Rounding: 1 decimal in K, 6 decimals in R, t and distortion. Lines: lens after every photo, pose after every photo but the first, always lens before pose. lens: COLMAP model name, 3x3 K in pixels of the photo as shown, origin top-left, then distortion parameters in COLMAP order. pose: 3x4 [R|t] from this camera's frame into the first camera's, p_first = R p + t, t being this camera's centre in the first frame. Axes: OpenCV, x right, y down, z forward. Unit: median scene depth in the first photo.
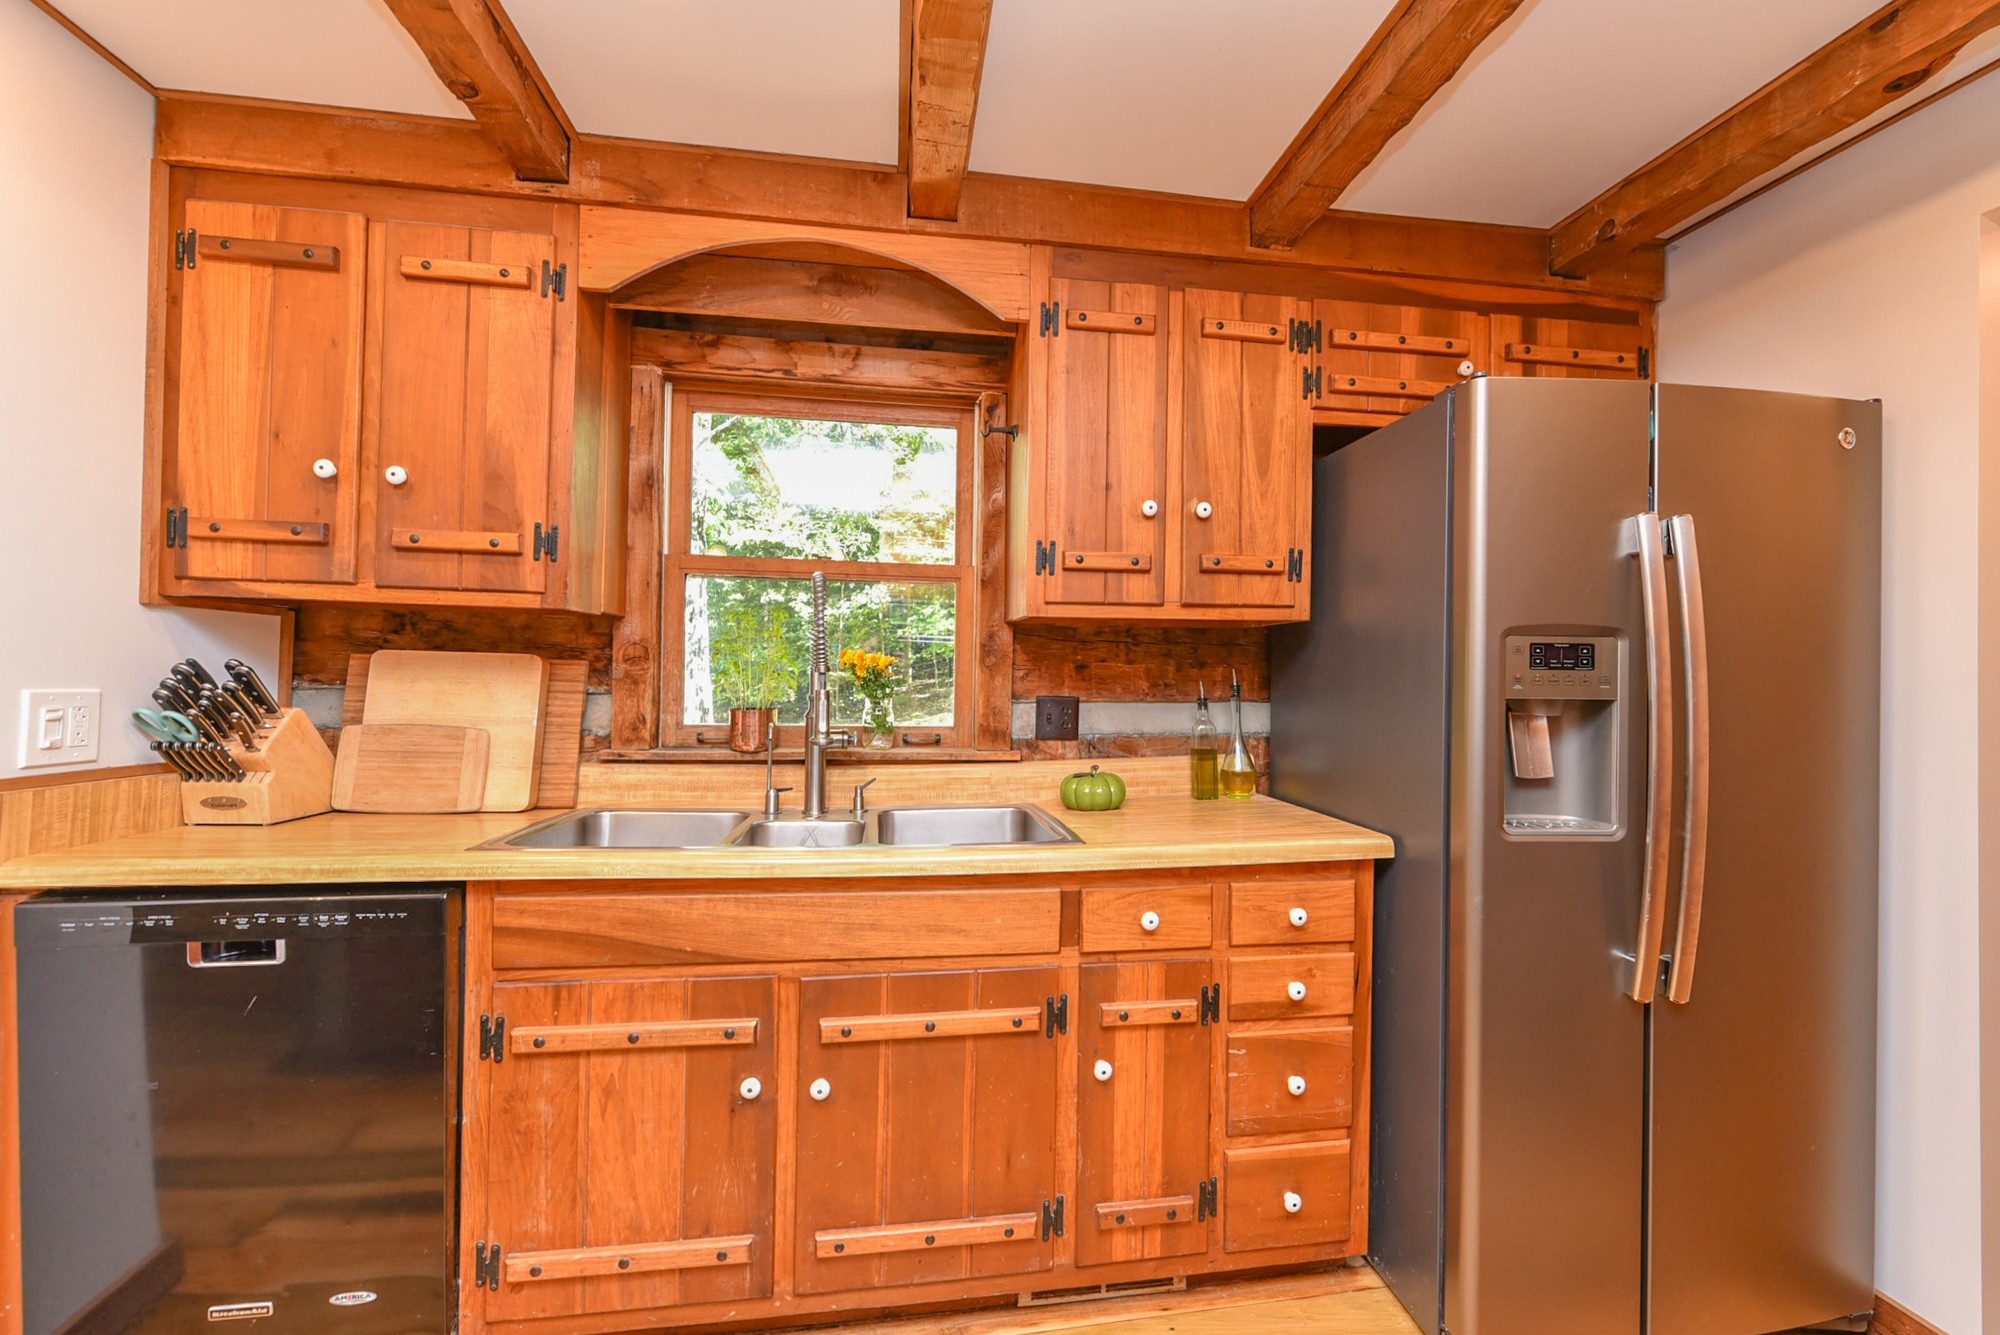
lens RADIAL K [[808.7, 0, 1005.2], [0, 808.7, 671.4], [0, 0, 1]] dist [-0.001598, -0.002163]
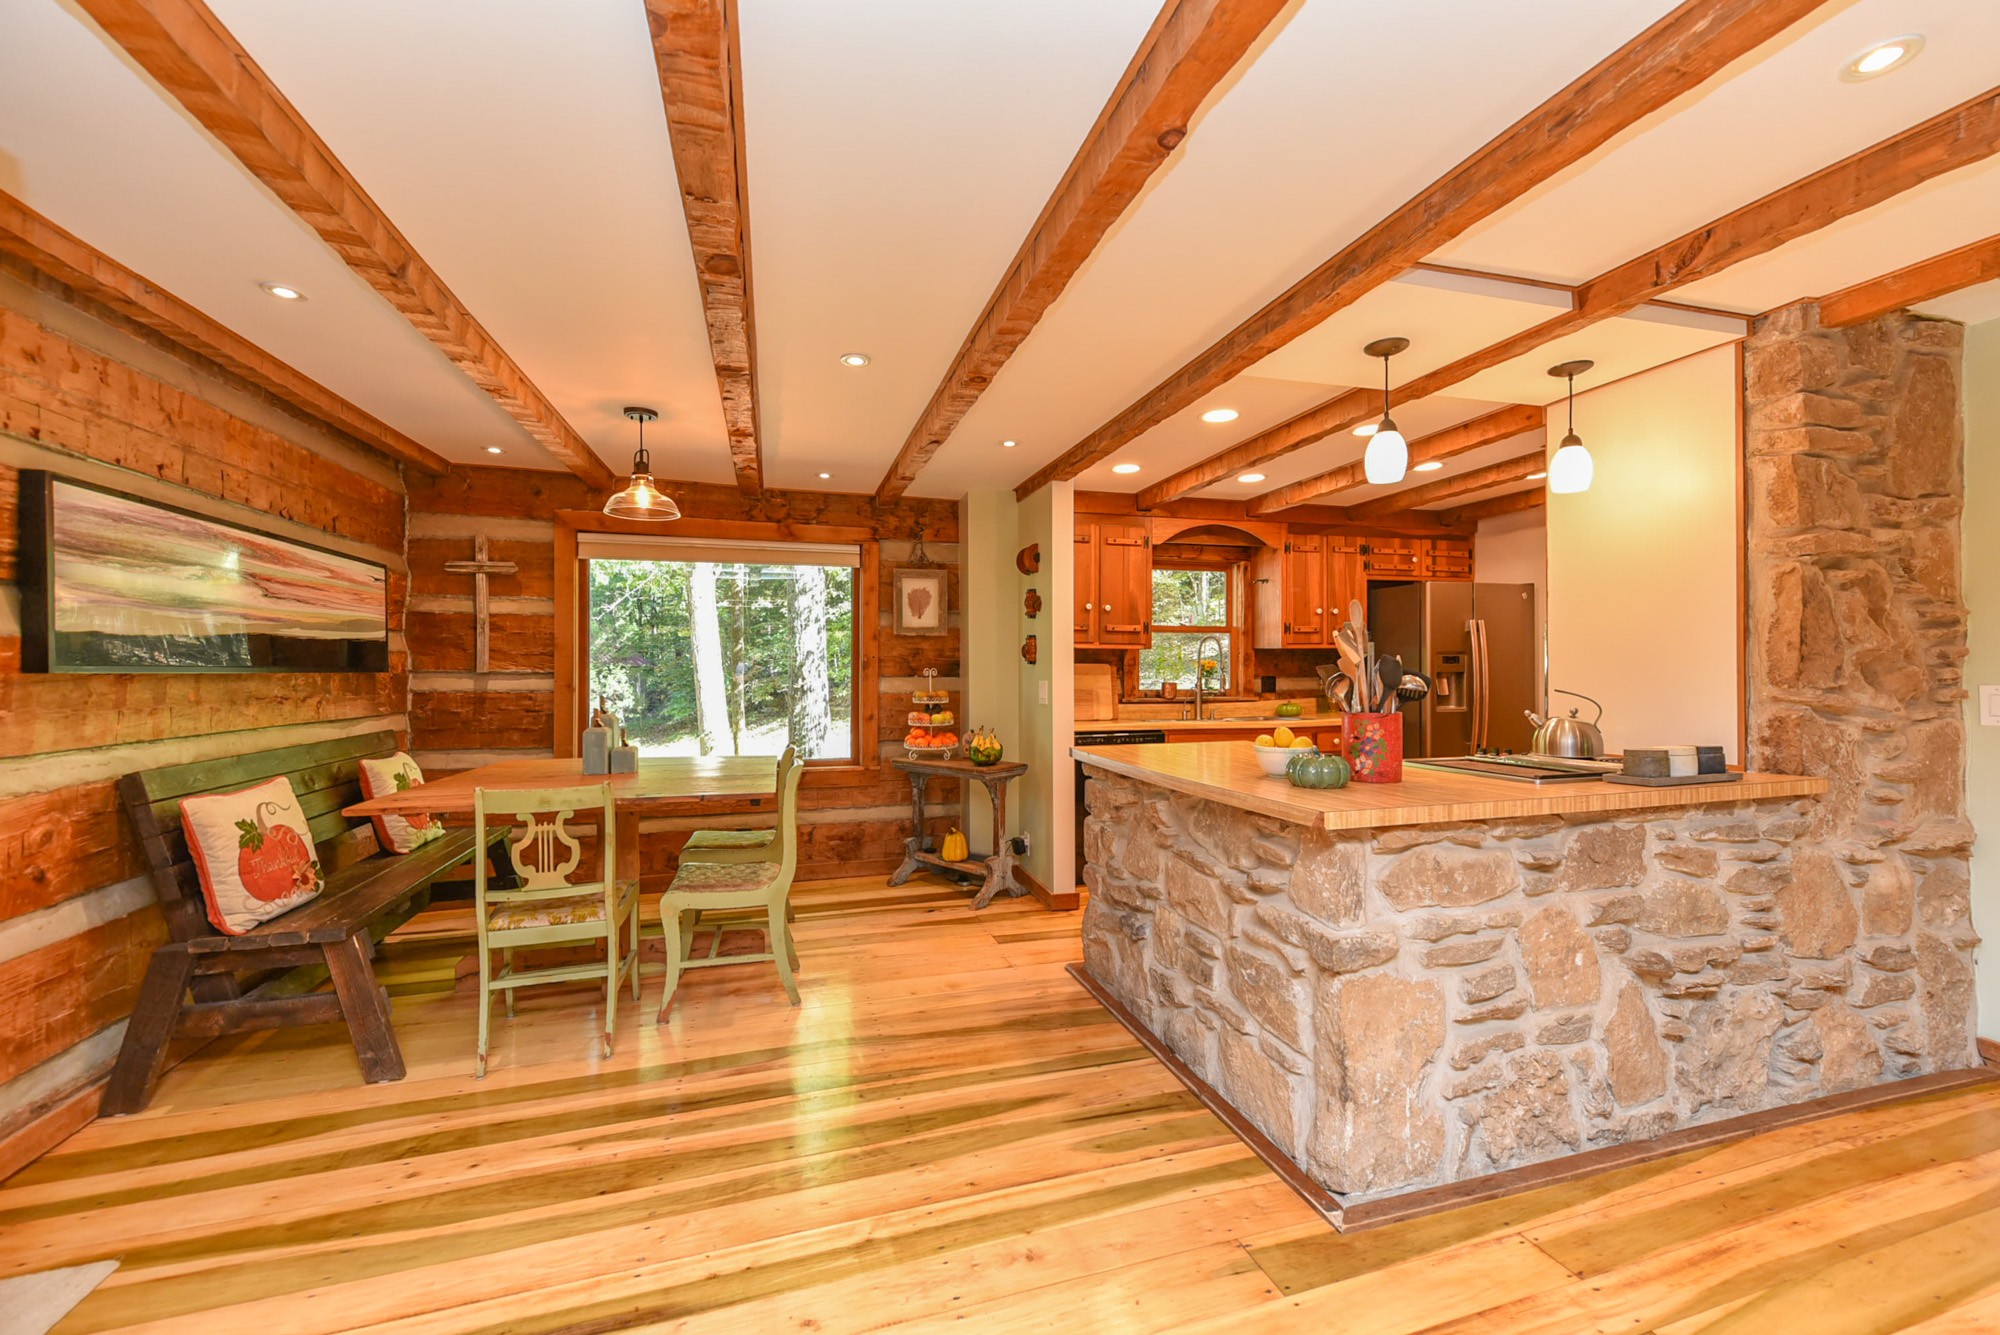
lens RADIAL K [[774.6, 0, 1015.6], [0, 774.6, 667.9], [0, 0, 1]] dist [0.006973, 0.000189]
pose [[0.990646, -0.018566, 0.135187, -1.311572], [0.017804, 0.999818, 0.006845, -0.032649], [-0.135289, -0.004374, 0.990796, -1.669003]]
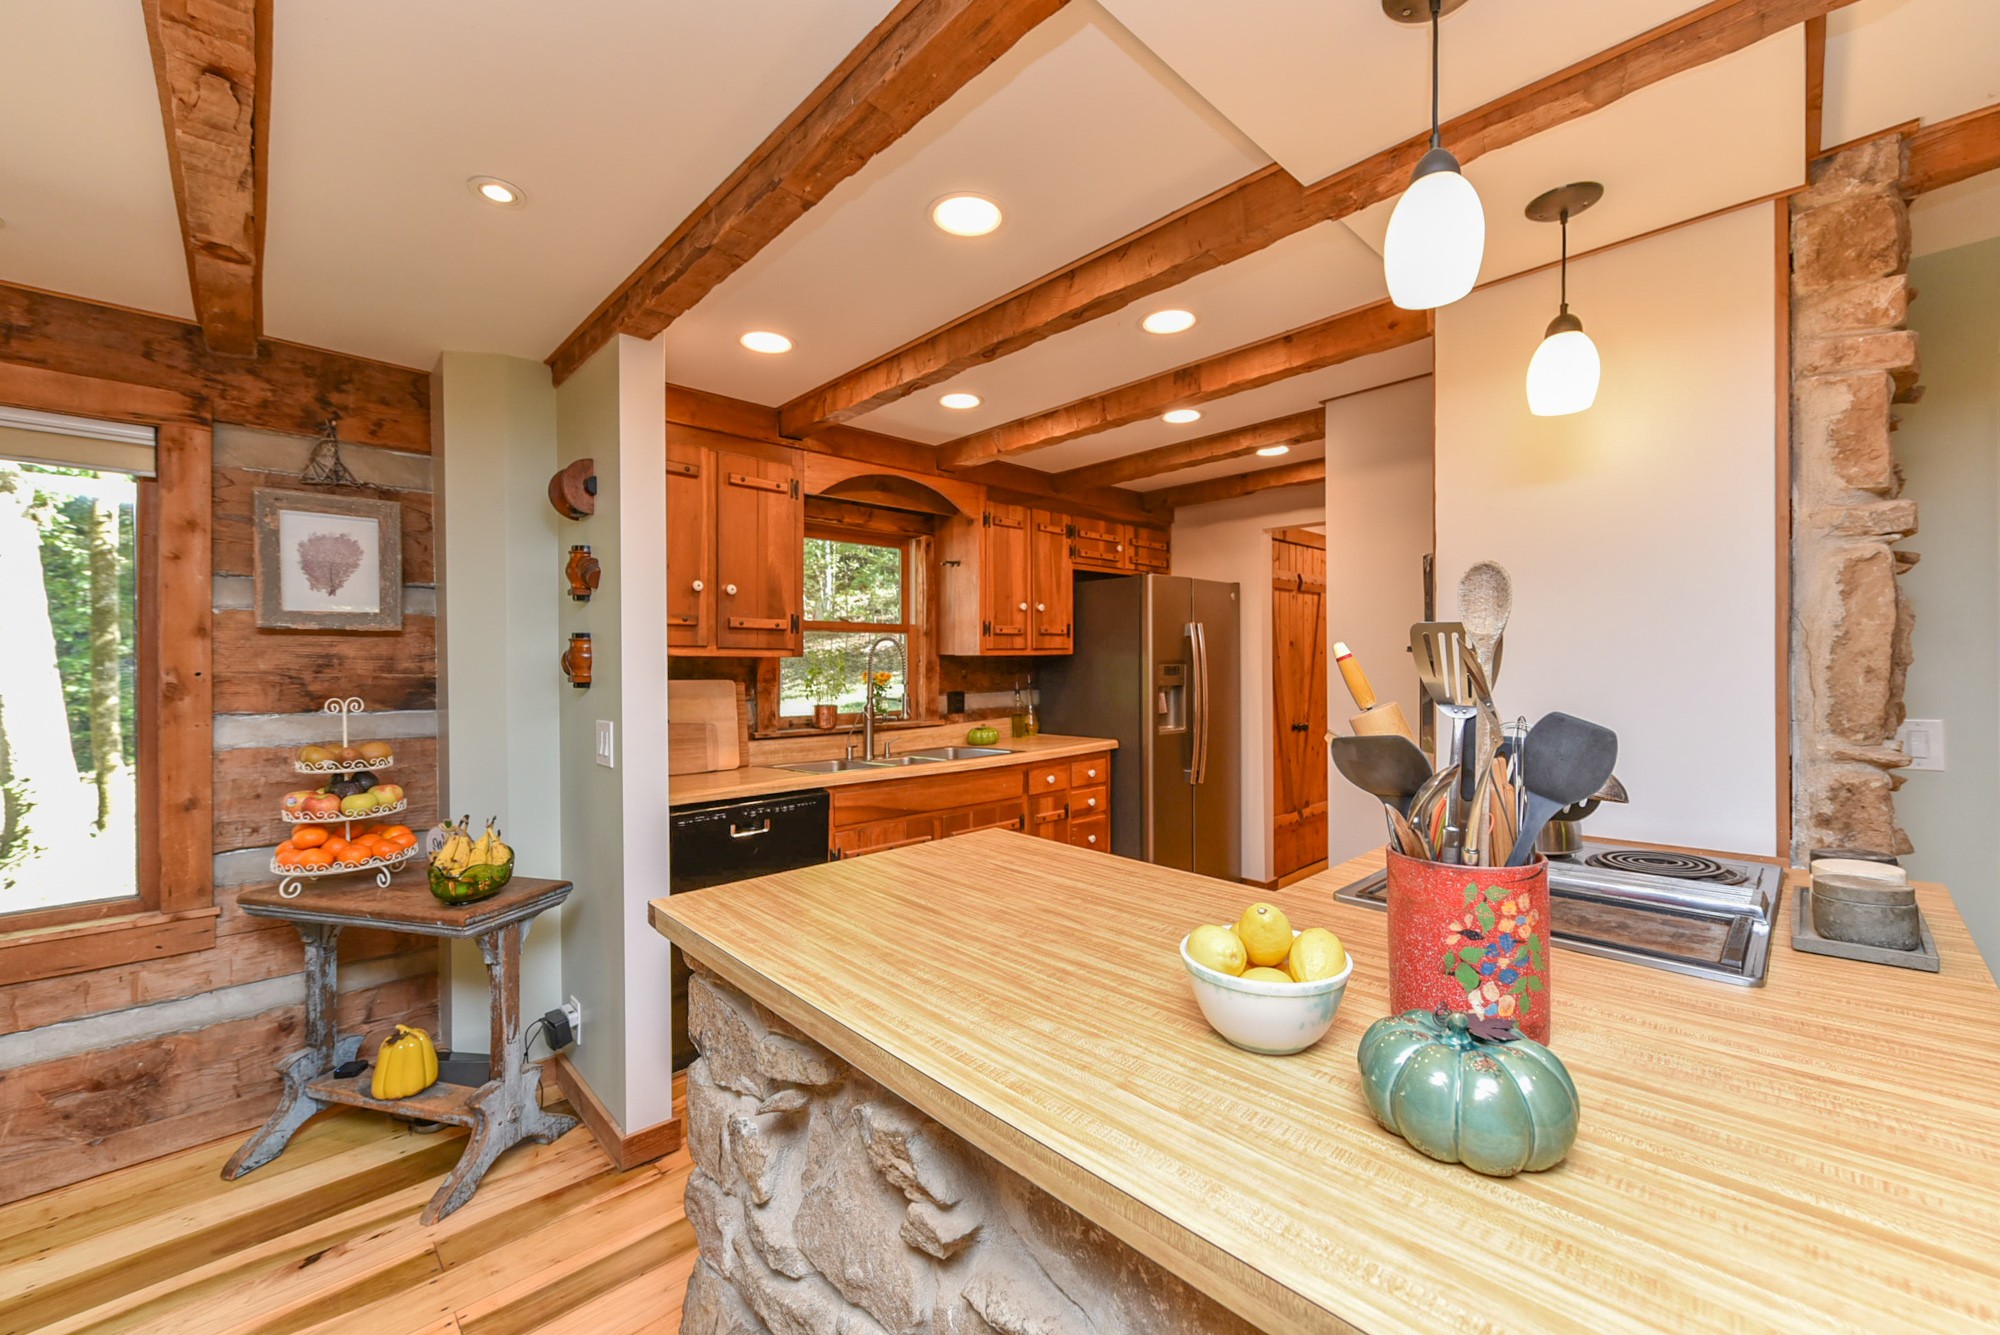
lens RADIAL K [[774.6, 0, 1011.4], [0, 774.6, 670.1], [0, 0, 1]] dist [0.006973, 0.000189]
pose [[0.817755, -0.025580, 0.574997, -1.095447], [0.015599, 0.999630, 0.022286, -0.072963], [-0.575355, -0.009255, 0.817852, -0.752940]]
